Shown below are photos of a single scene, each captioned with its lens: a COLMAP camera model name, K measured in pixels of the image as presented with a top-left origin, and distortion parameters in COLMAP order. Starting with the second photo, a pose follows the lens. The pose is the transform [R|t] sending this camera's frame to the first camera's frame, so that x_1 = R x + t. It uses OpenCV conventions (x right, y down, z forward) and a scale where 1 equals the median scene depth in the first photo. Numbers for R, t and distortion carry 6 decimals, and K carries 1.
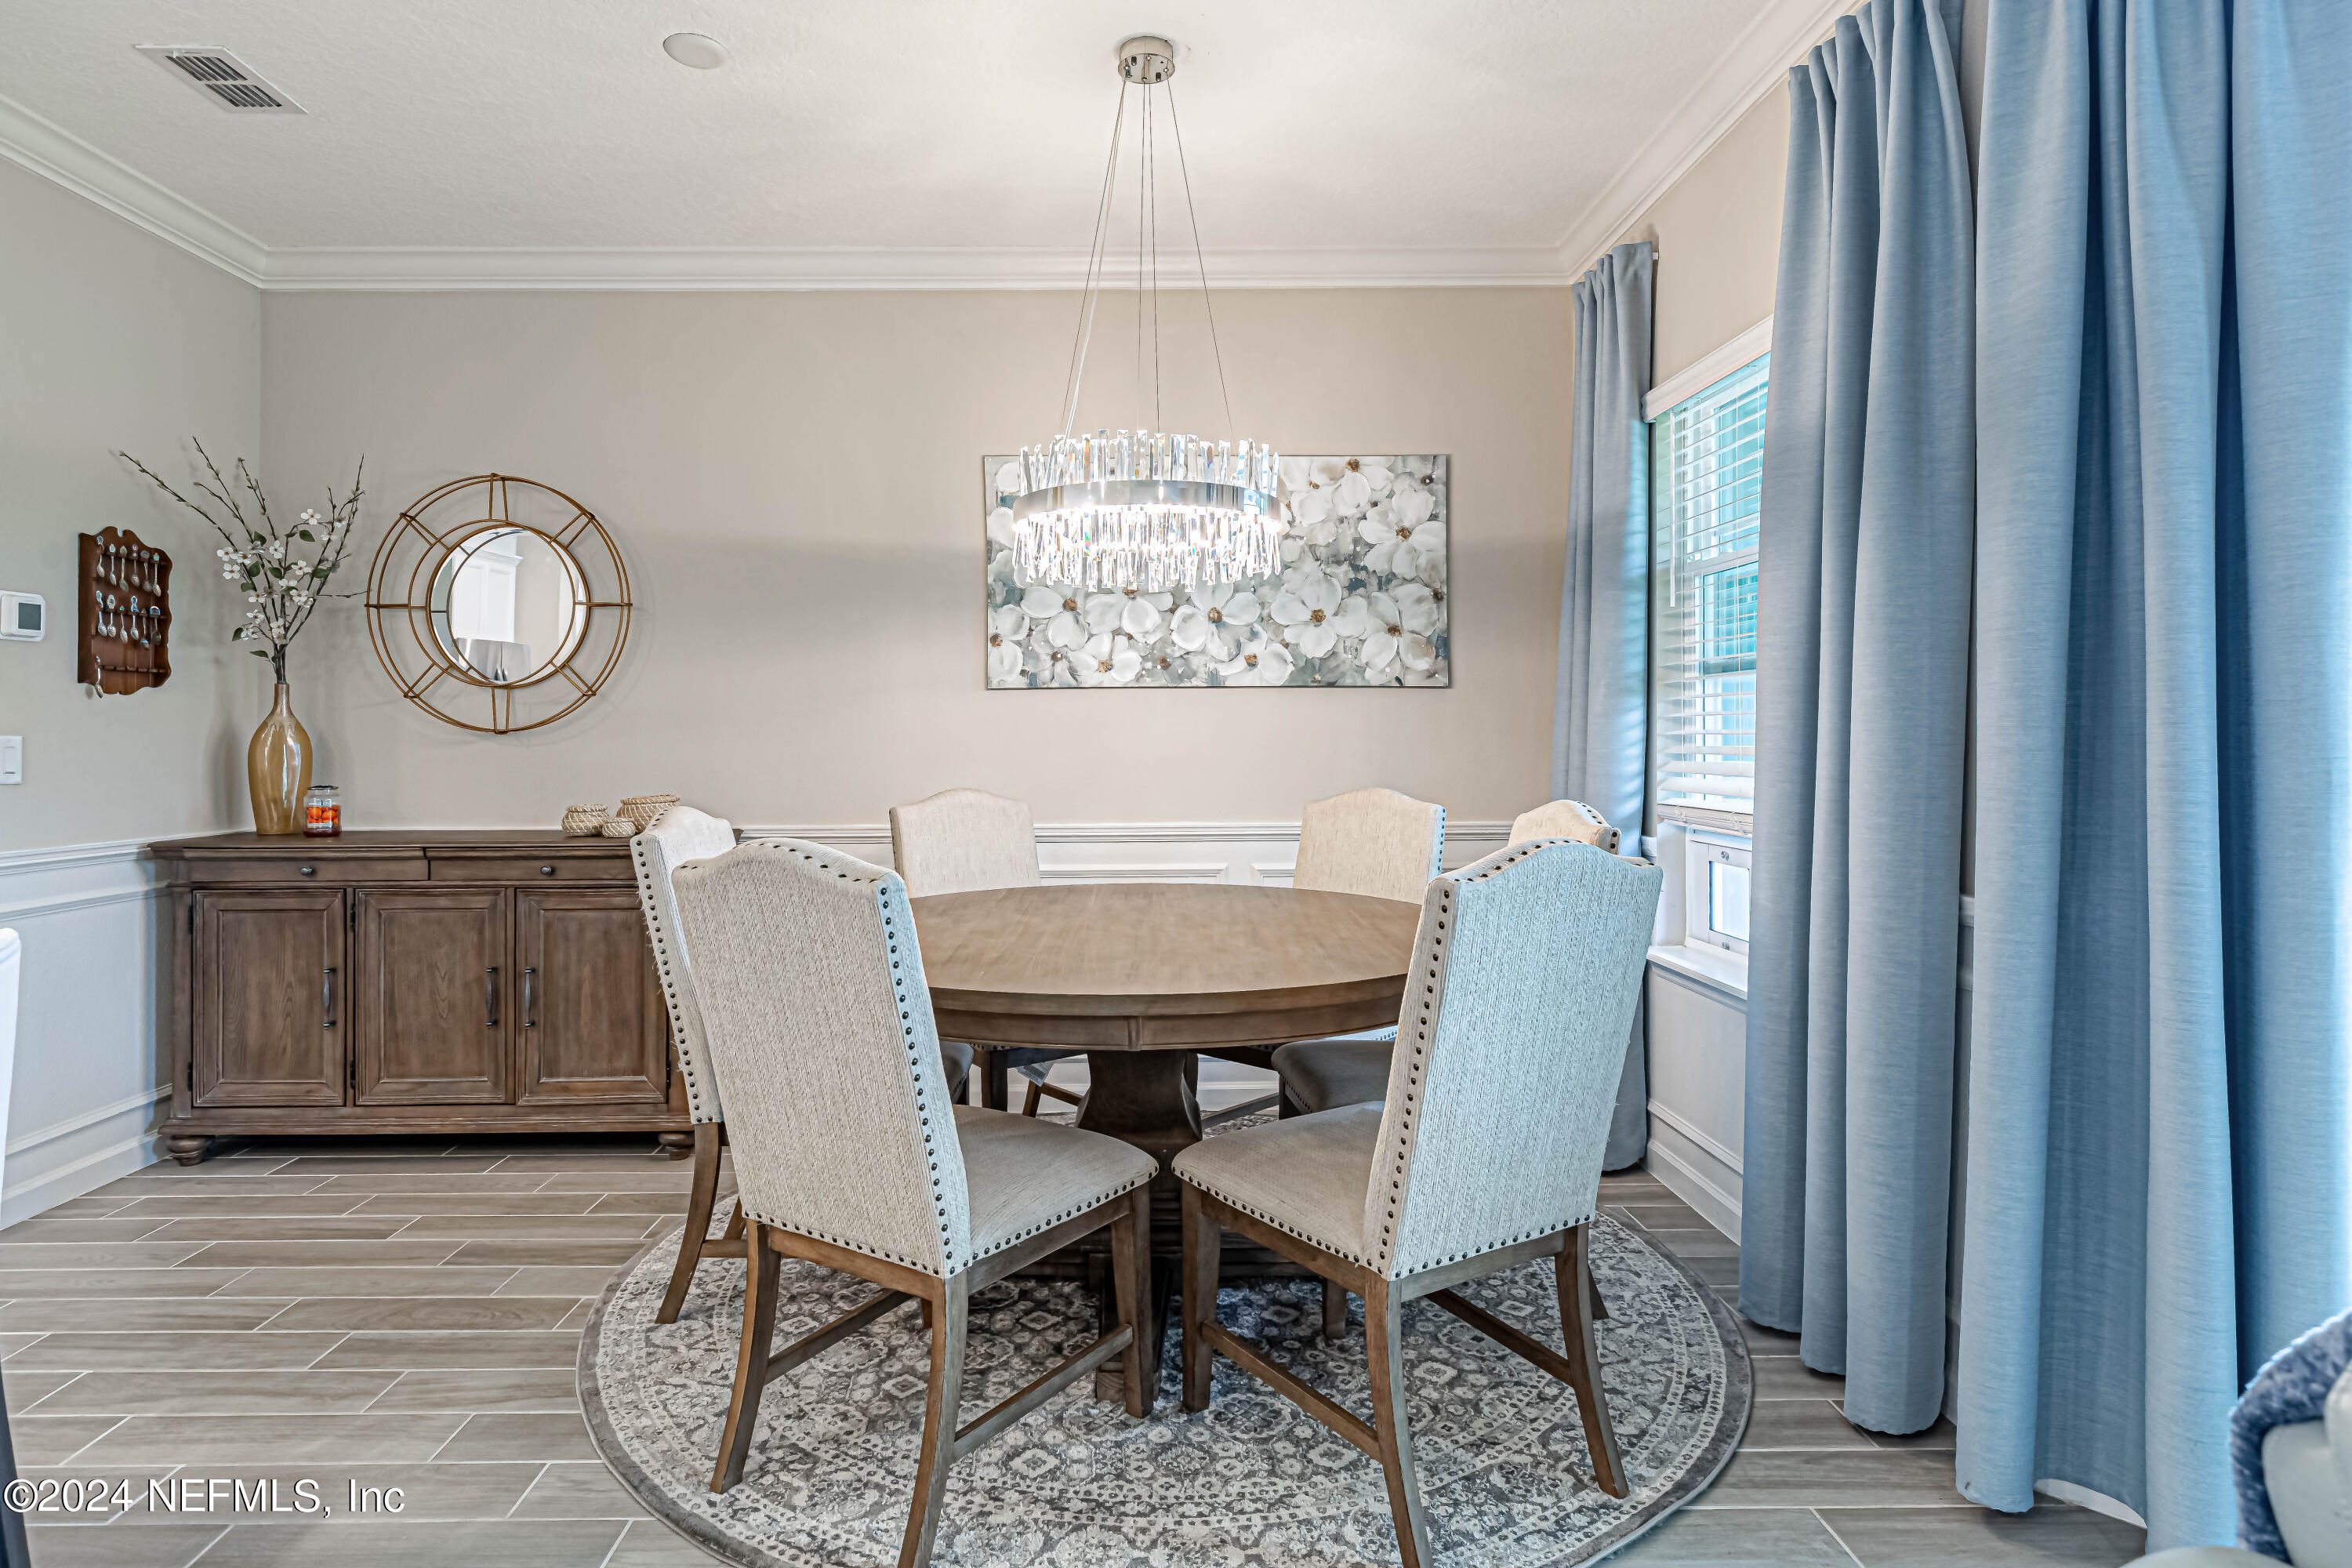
lens RADIAL K [[1096.2, 0, 1131.4], [0, 1096.2, 743.6], [0, 0, 1]] dist [-0.000837, -0.000198]
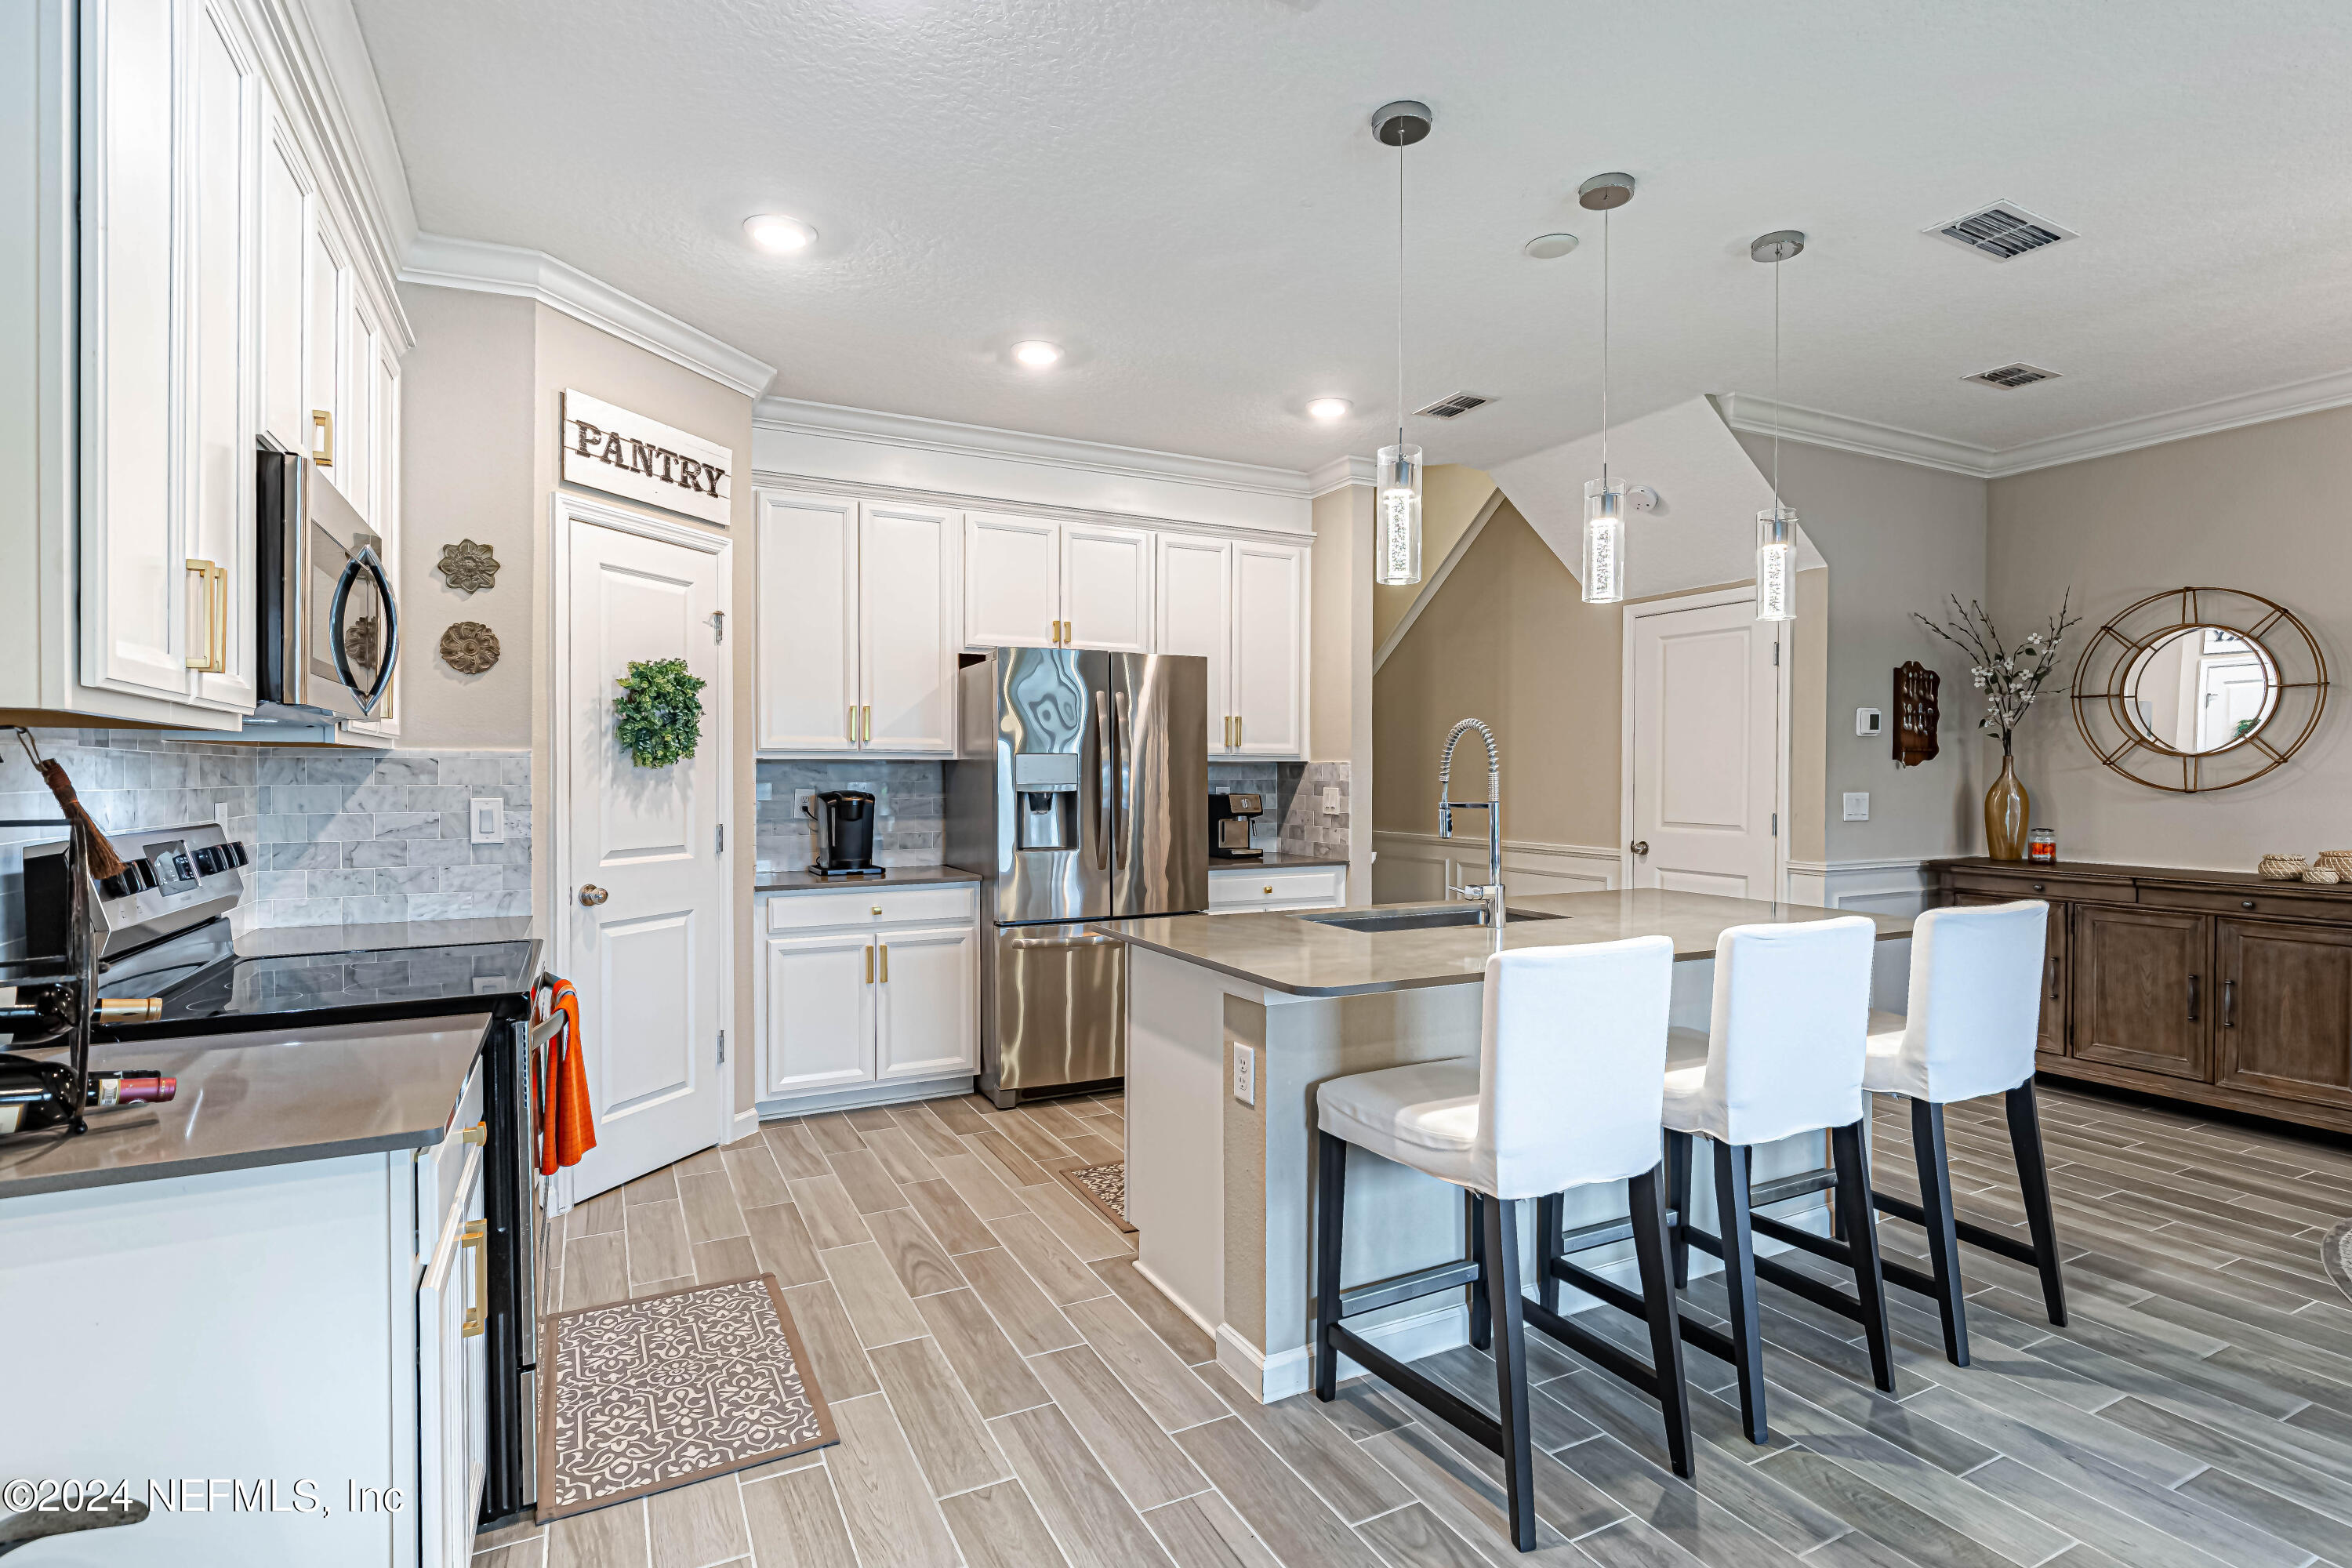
lens RADIAL K [[1166.1, 0, 1176.0], [0, 1166.1, 784.0], [0, 0, 1]] dist [-0.000598, 0.000203]
pose [[0.436341, 0.012295, -0.899697, 0.129548], [-0.000417, 0.999909, 0.013462, -0.039868], [0.899781, -0.005499, 0.436306, -0.681179]]
